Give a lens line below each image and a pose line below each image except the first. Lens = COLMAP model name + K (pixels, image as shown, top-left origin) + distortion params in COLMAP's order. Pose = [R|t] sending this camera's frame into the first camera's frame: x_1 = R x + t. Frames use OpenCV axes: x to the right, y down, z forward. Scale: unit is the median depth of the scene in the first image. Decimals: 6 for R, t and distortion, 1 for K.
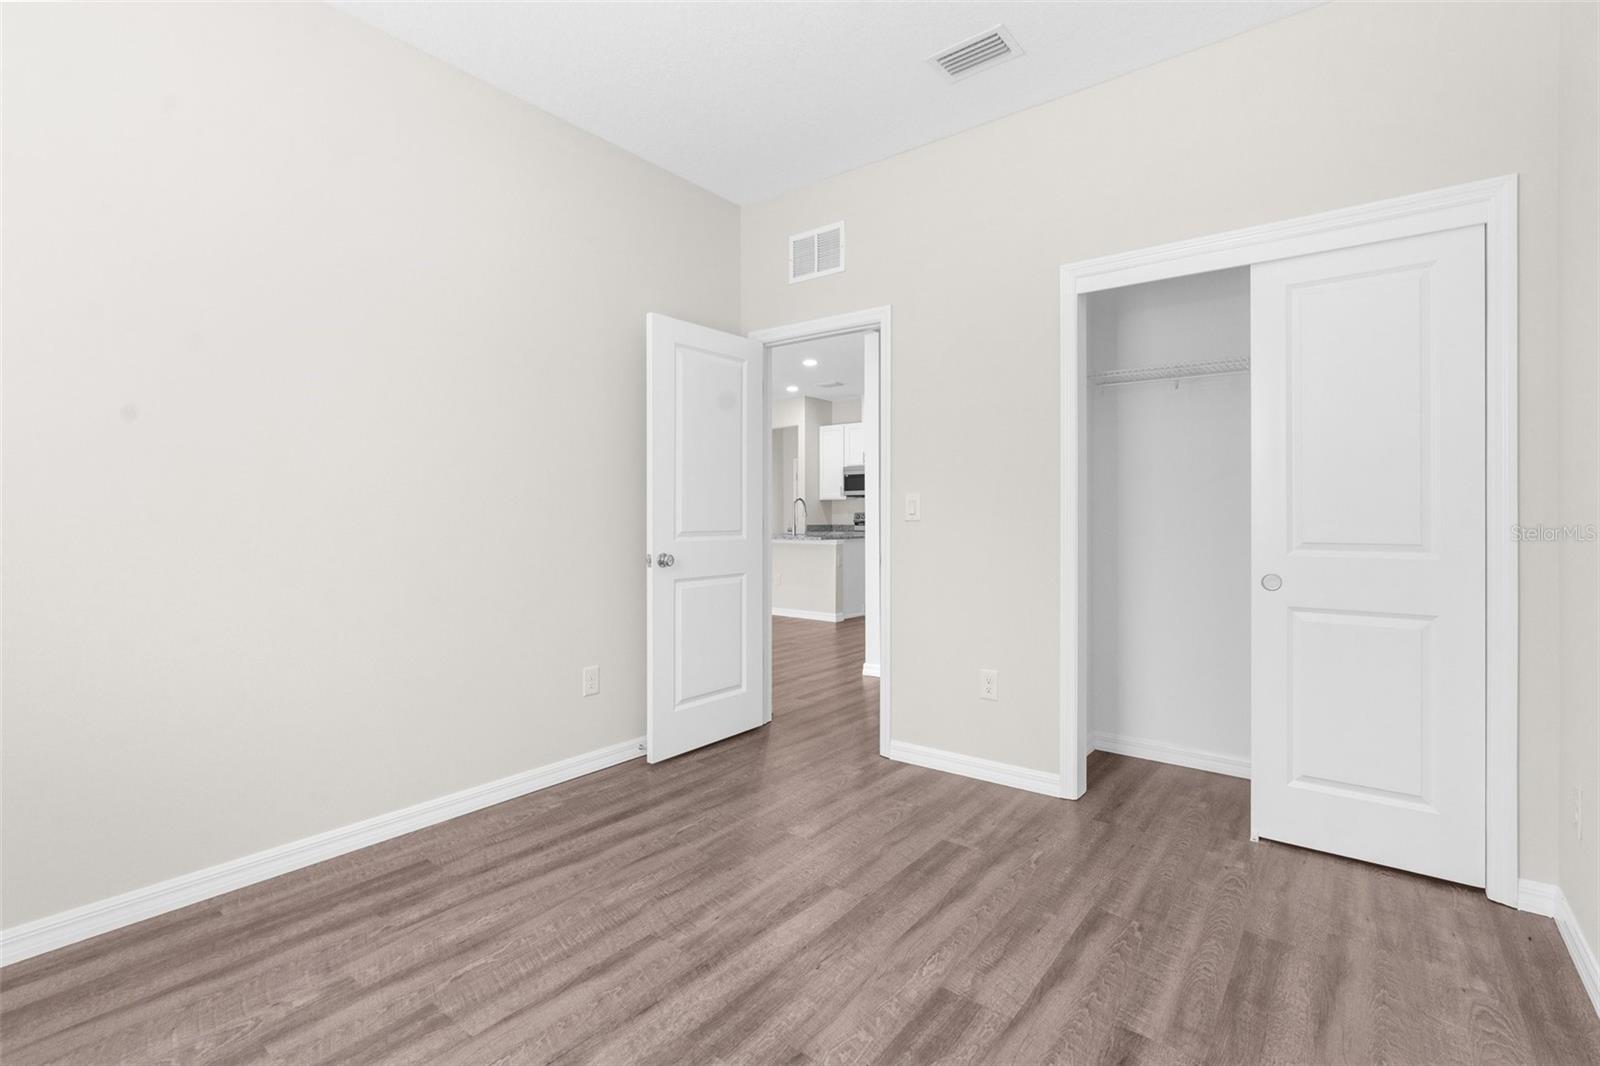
lens RADIAL K [[715.8, 0, 798.9], [0, 715.8, 514.7], [0, 0, 1]] dist [-0.002692, 0.000129]
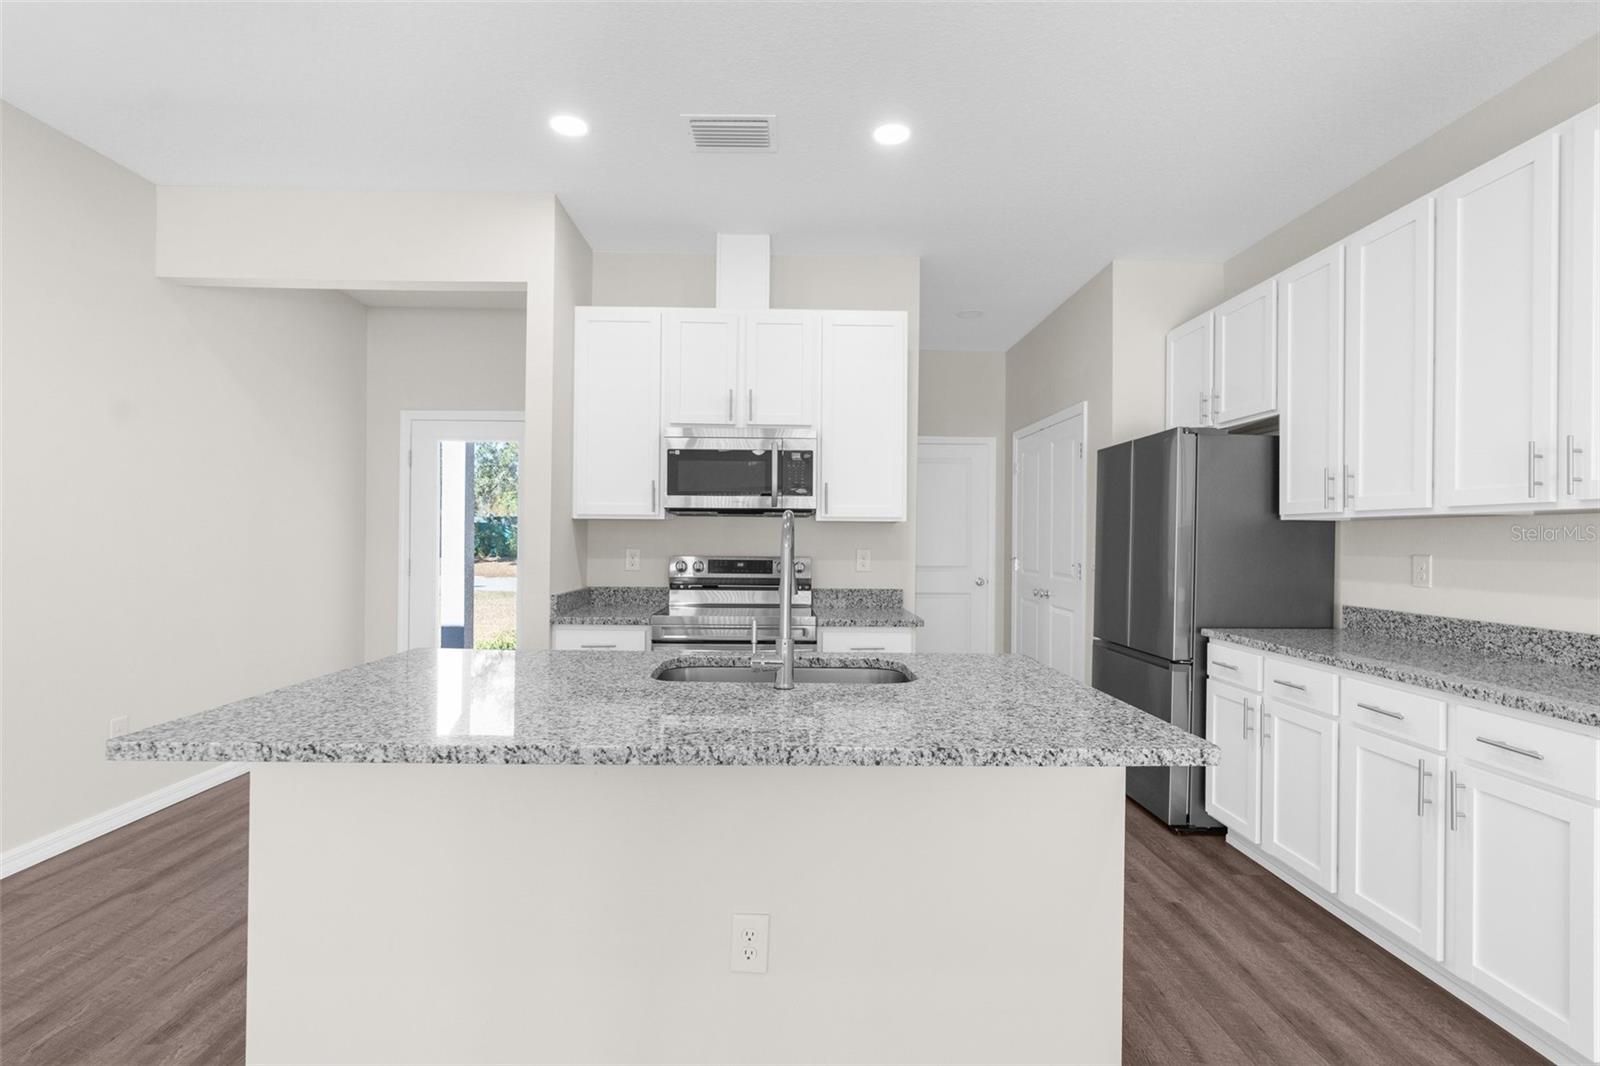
lens RADIAL K [[729.5, 0, 800.3], [0, 729.5, 540.2], [0, 0, 1]] dist [-0.007438, 0.003071]
pose [[0.771951, 0.006773, 0.635645, -0.112404], [-0.004733, 0.999977, -0.004907, -0.009352], [-0.635664, 0.000779, 0.771966, 0.675192]]
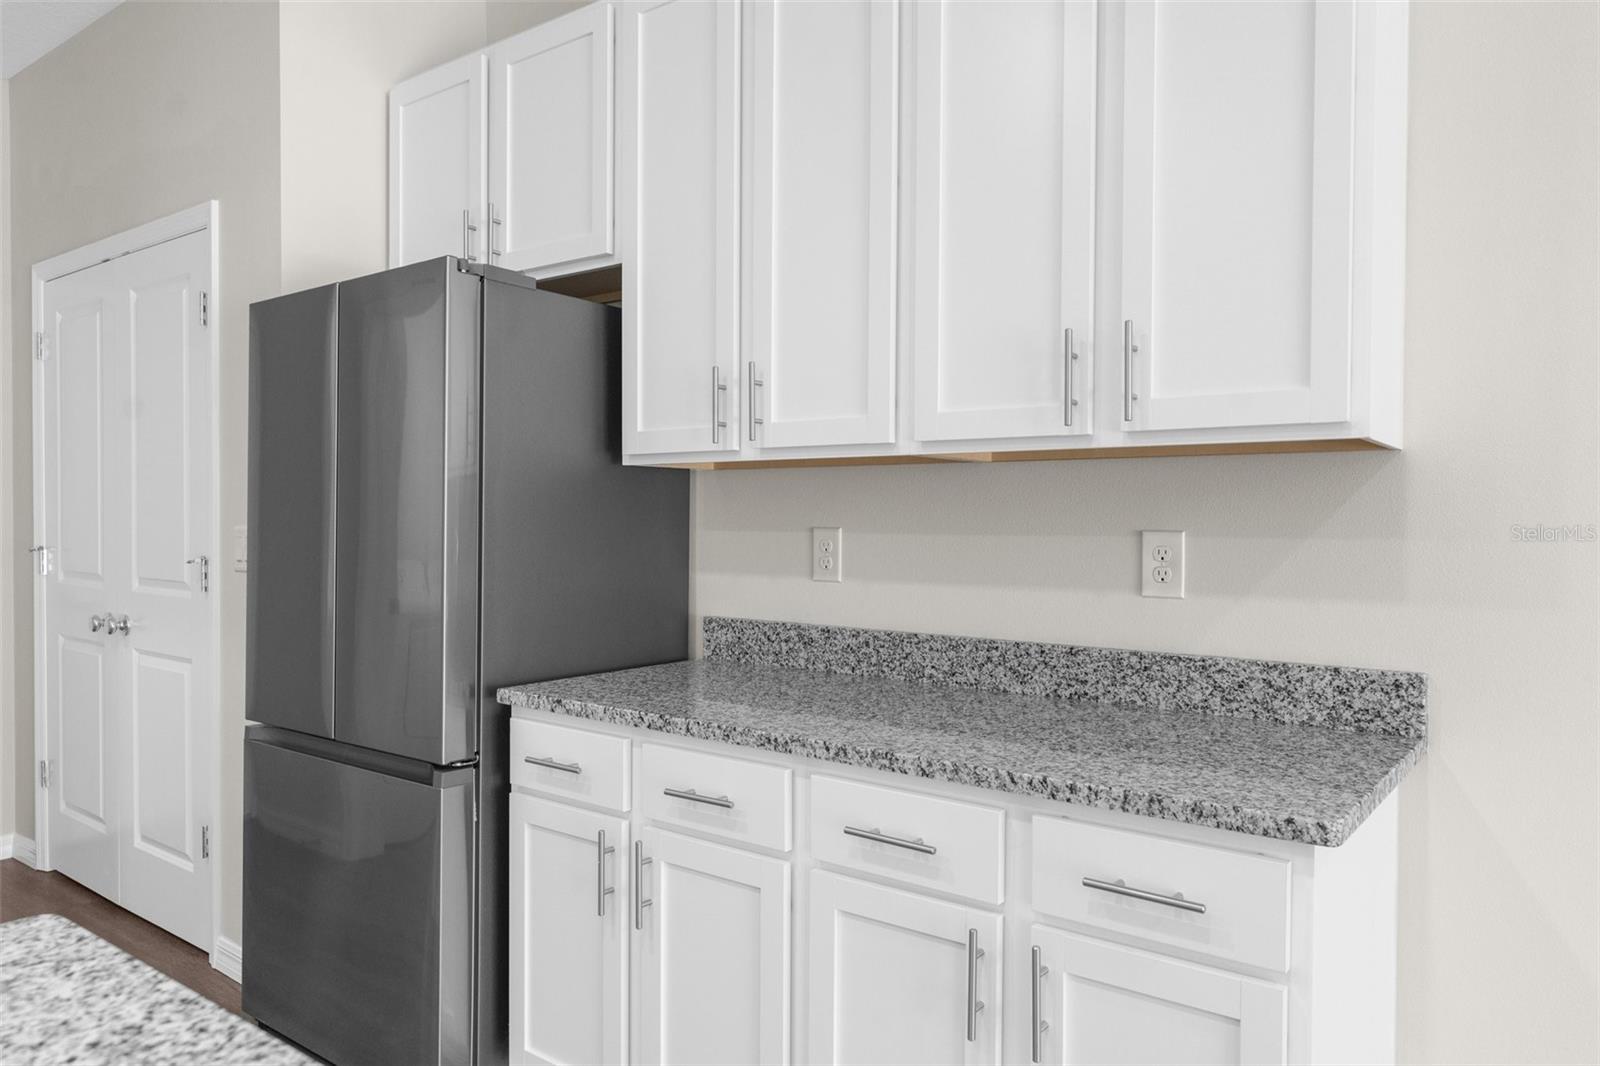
lens RADIAL K [[1090.2, 0, 800.0], [0, 1090.2, 533.0], [0, 0, 1]] dist [-0.002073, -0.001037]
pose [[-0.009890, -0.013440, 0.999861, -0.004966], [0.002525, 0.999906, 0.013466, -0.008384], [-0.999948, 0.002658, -0.009855, 0.746078]]
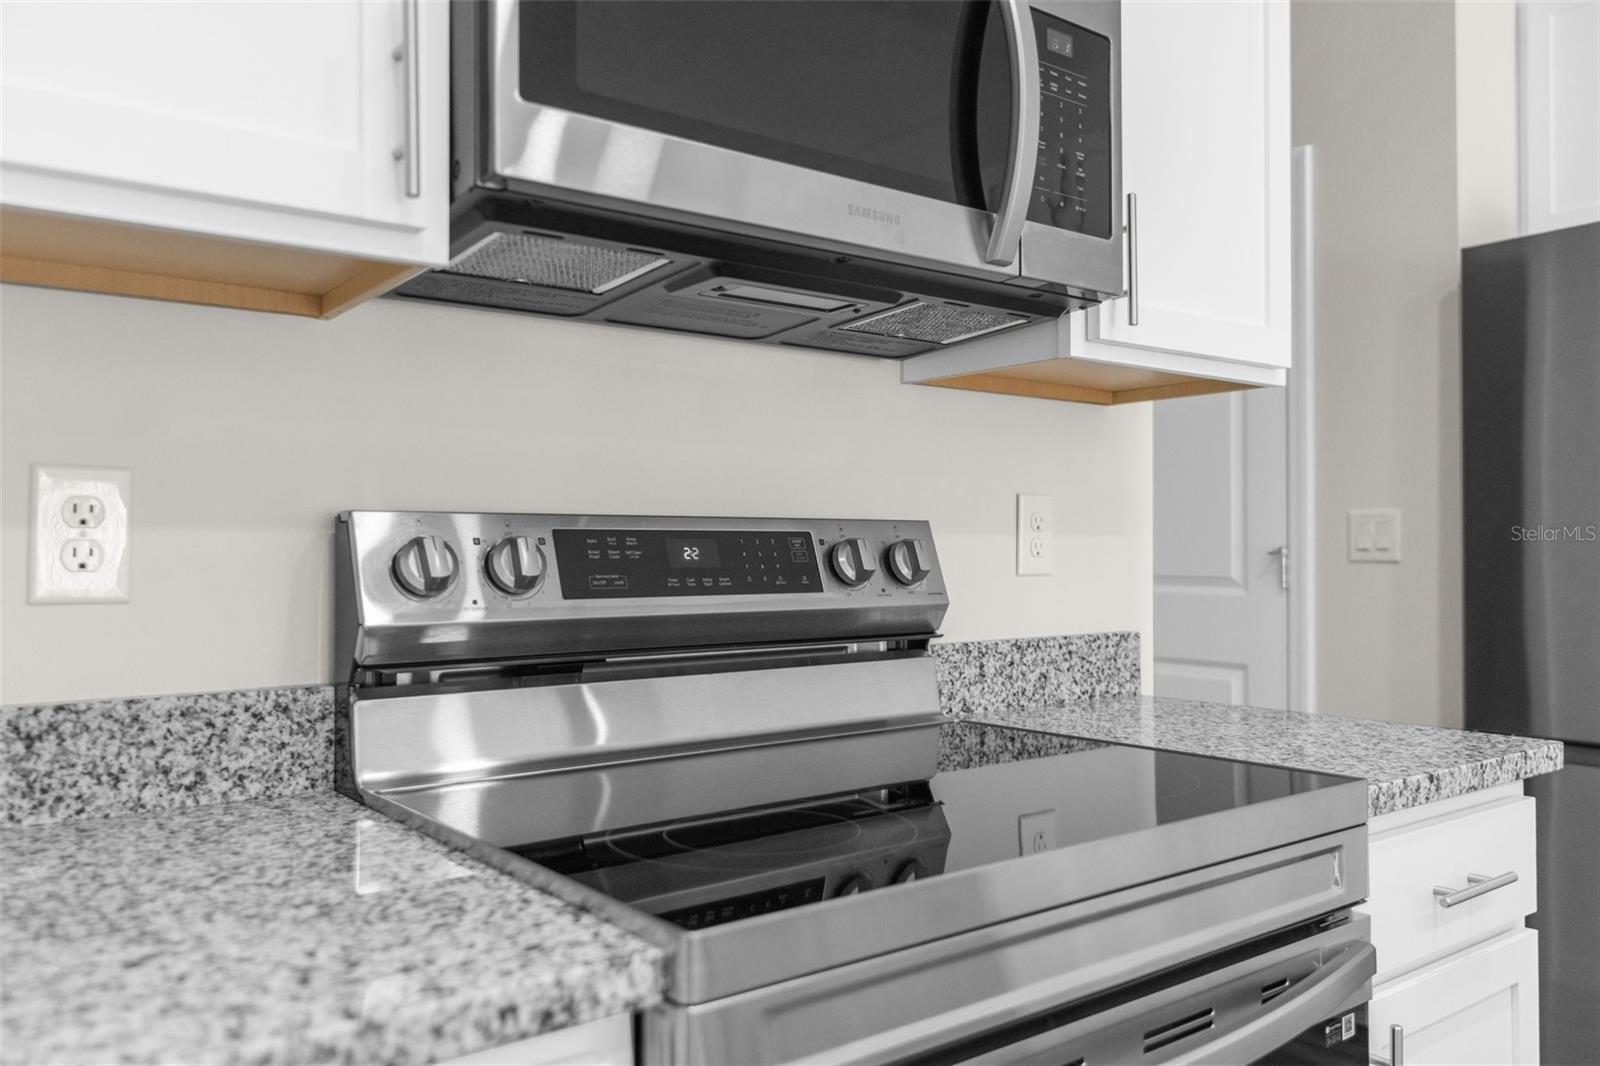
lens RADIAL K [[1215.9, 0, 797.5], [0, 1215.9, 537.1], [0, 0, 1]] dist [-0.005225, -0.002676]
pose [[0.254346, 0.010420, 0.967057, -0.019772], [0.010102, 0.999859, -0.013430, 0.001954], [-0.967061, 0.013185, 0.254205, 0.947012]]
